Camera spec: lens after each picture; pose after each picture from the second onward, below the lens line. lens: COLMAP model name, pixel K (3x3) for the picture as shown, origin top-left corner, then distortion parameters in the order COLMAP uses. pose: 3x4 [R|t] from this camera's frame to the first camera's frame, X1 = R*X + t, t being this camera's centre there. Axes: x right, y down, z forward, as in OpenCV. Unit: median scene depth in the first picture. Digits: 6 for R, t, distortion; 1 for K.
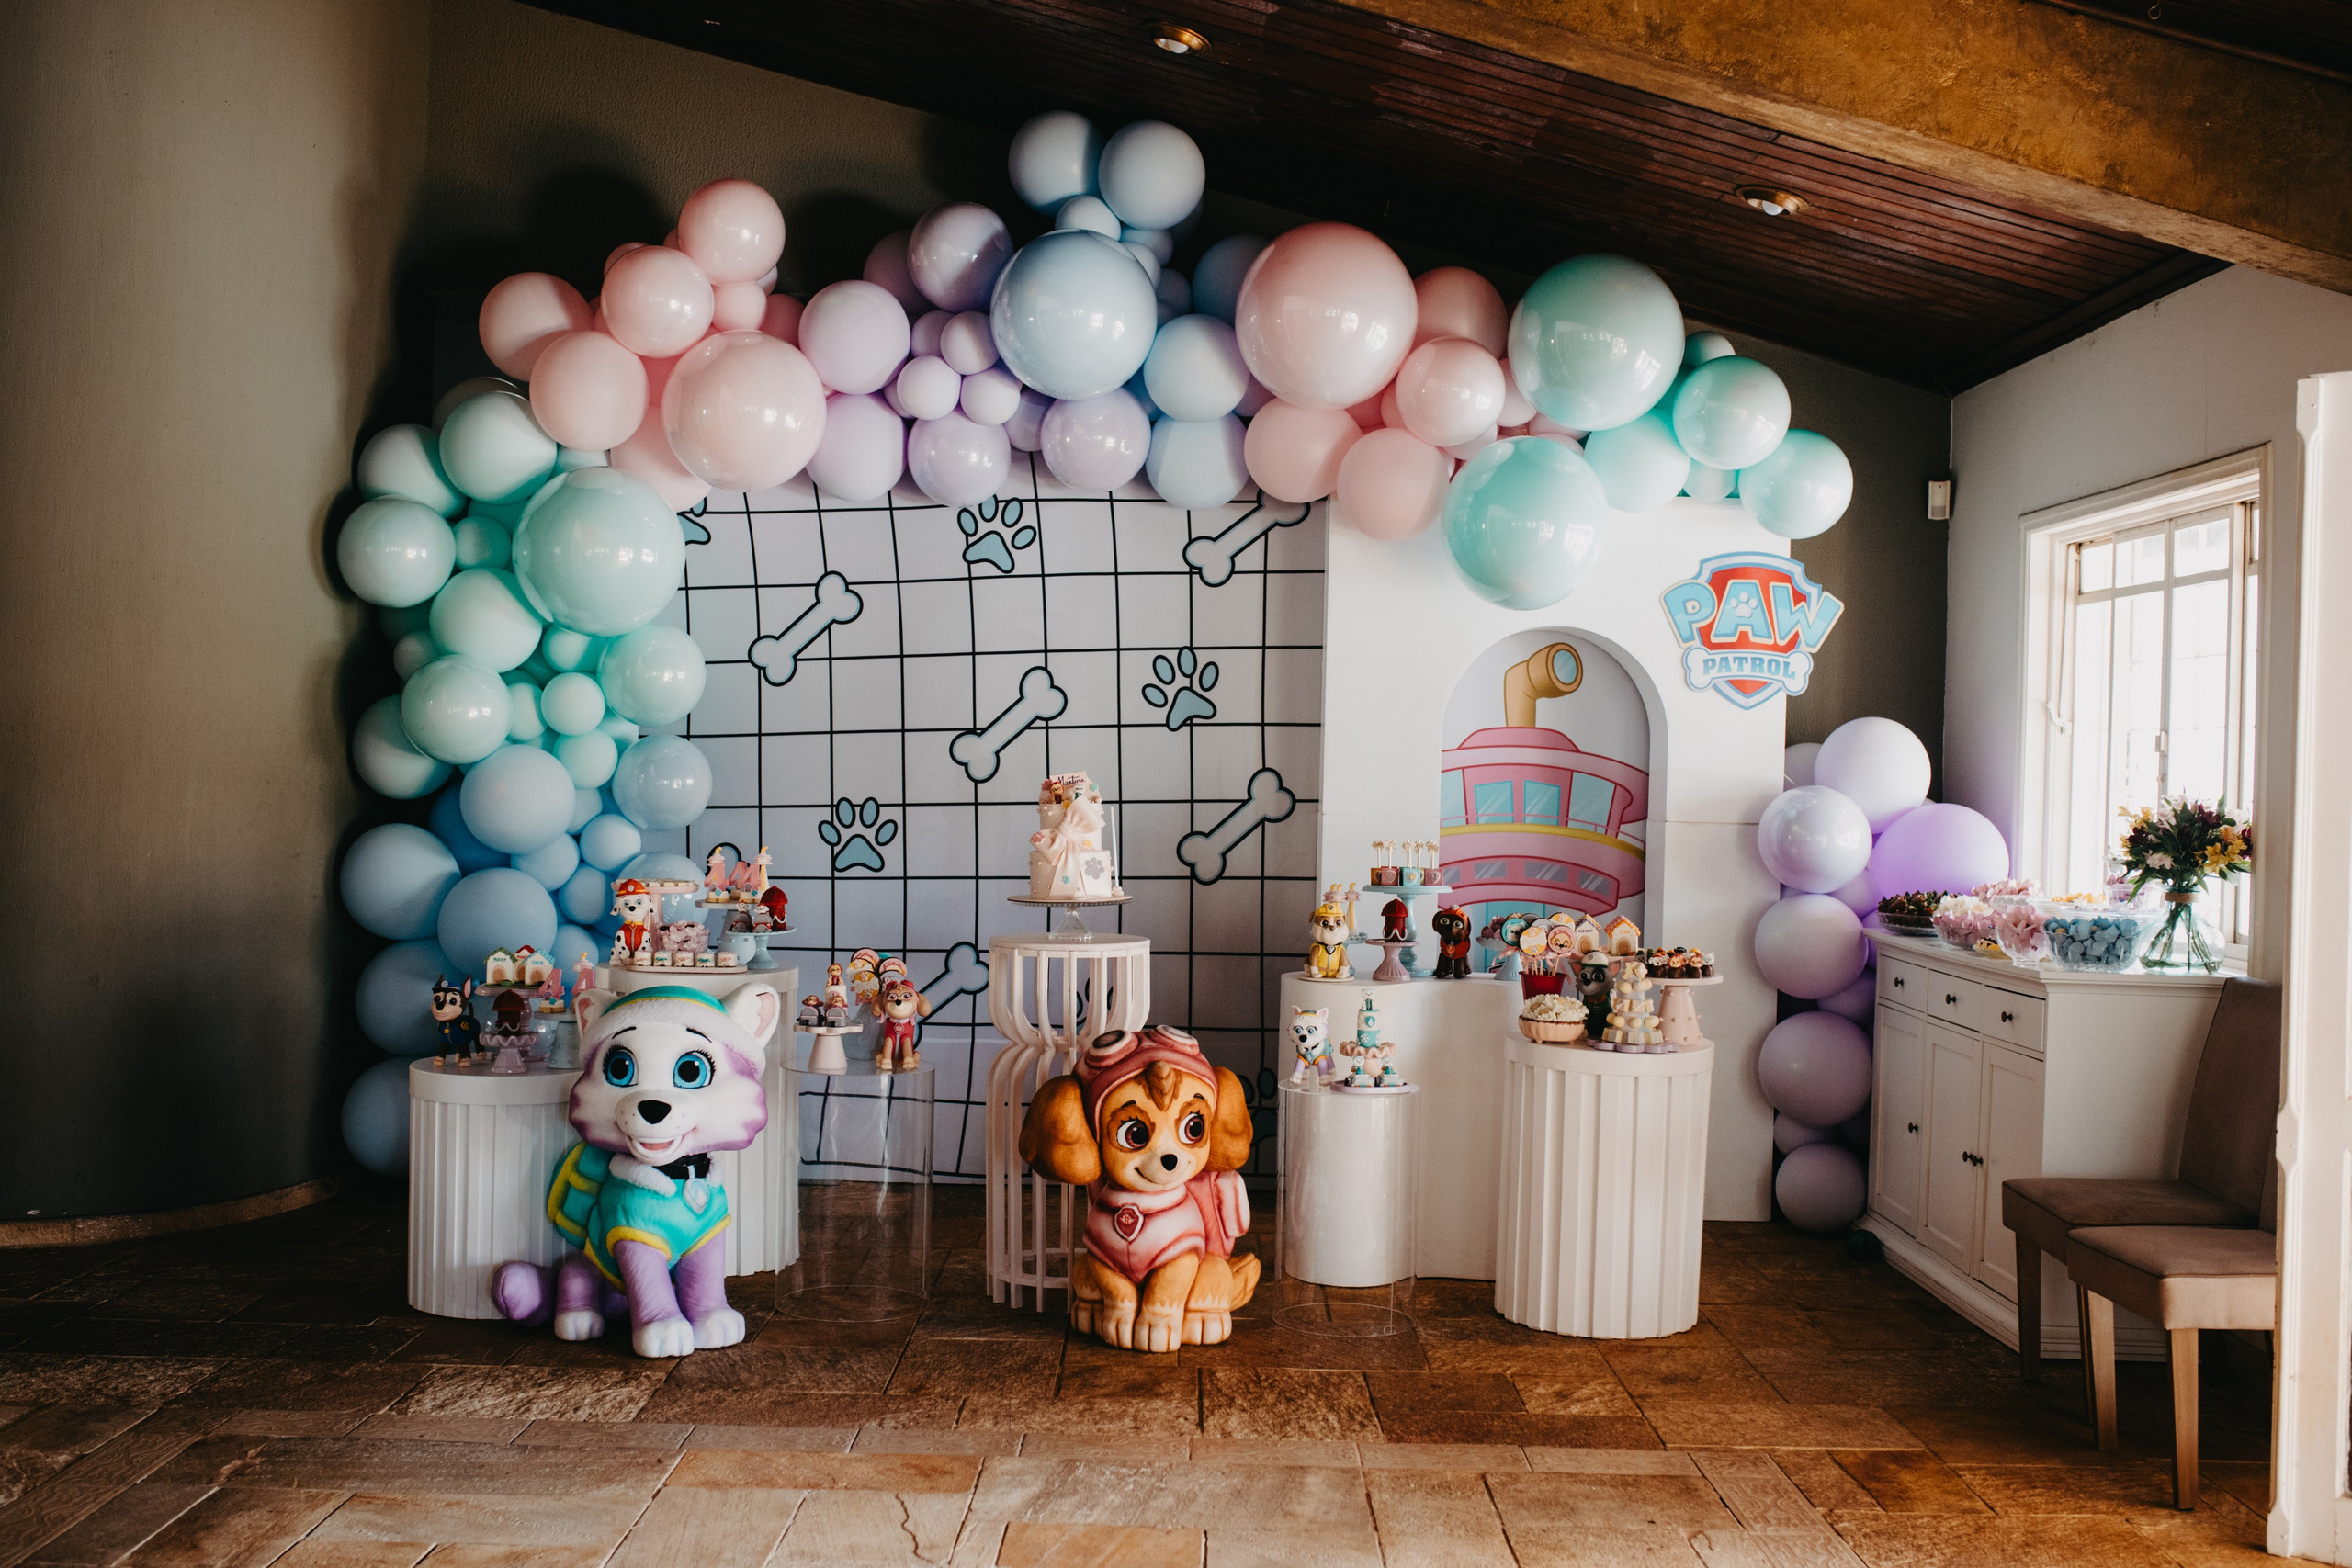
lens RADIAL K [[2444.7, 0, 1176.0], [0, 2444.7, 784.0], [0, 0, 1]] dist [-0.083727, 0.154043]
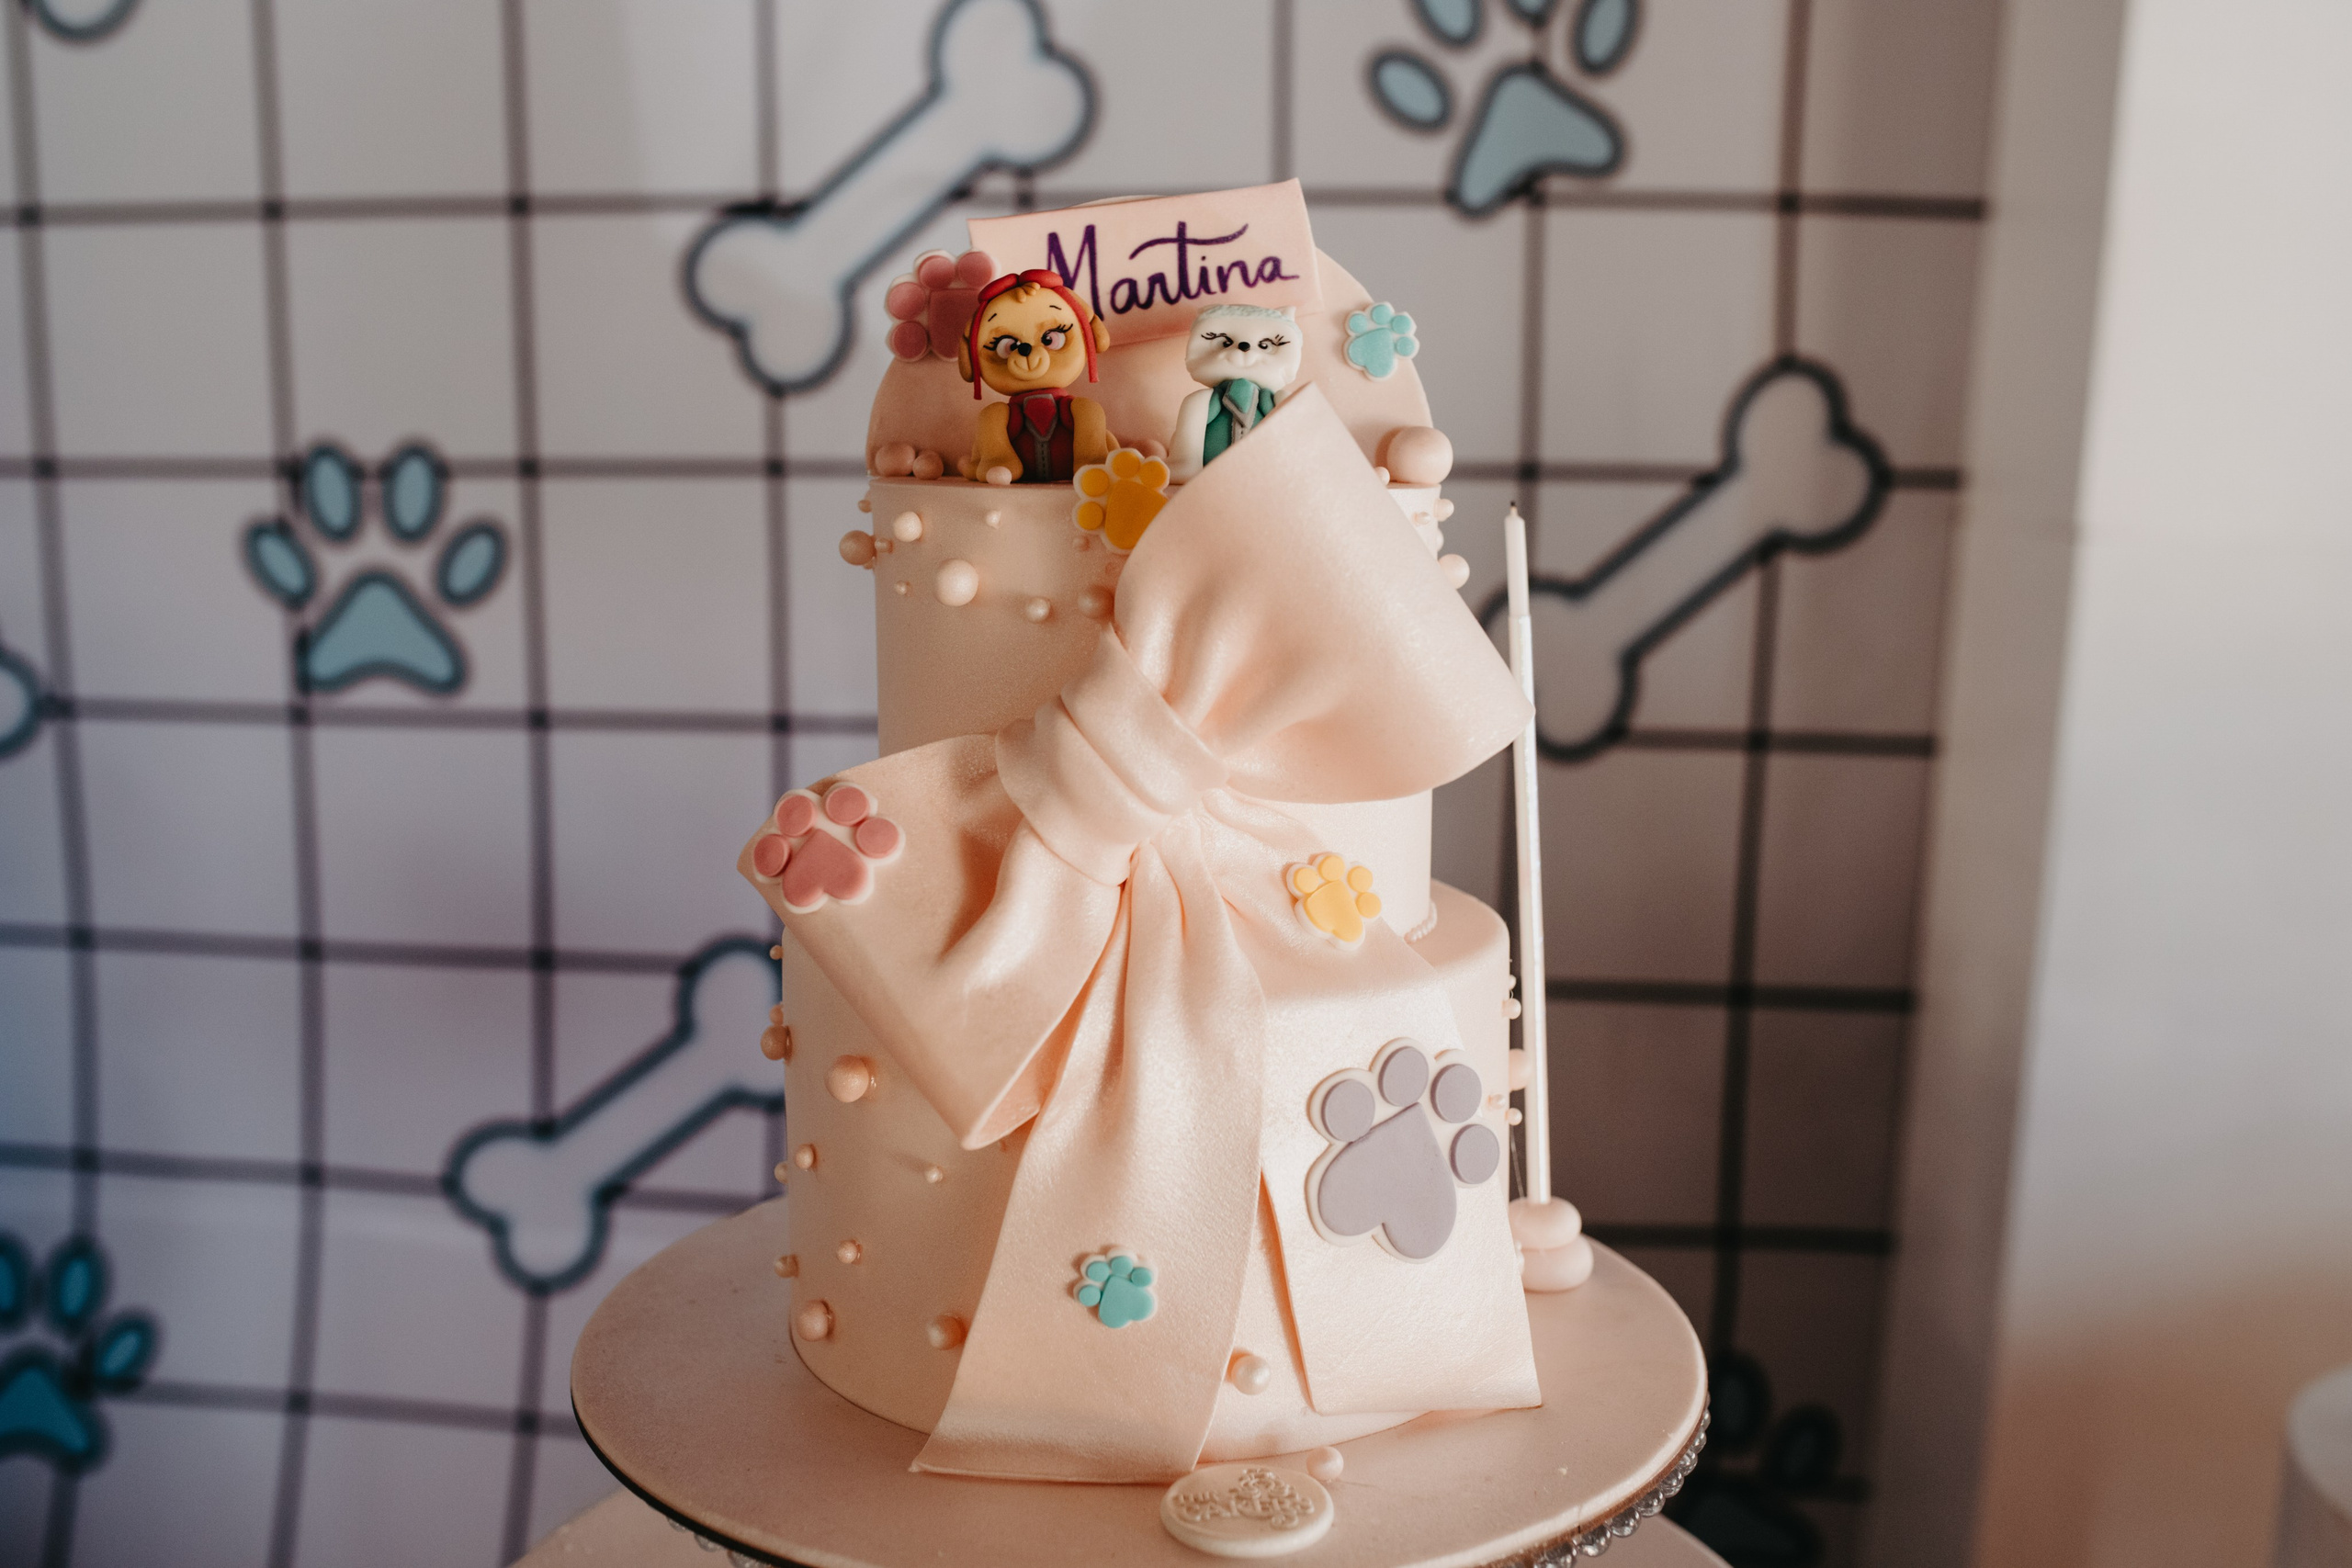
lens RADIAL K [[2347.7, 0, 1176.0], [0, 2347.7, 784.0], [0, 0, 1]] dist [-0.054932, 0.004951]
pose [[0.999849, 0.017391, -0.000589, -0.033887], [-0.017134, 0.989858, 0.141022, 0.005208], [0.003036, -0.140990, 0.990006, 0.722375]]
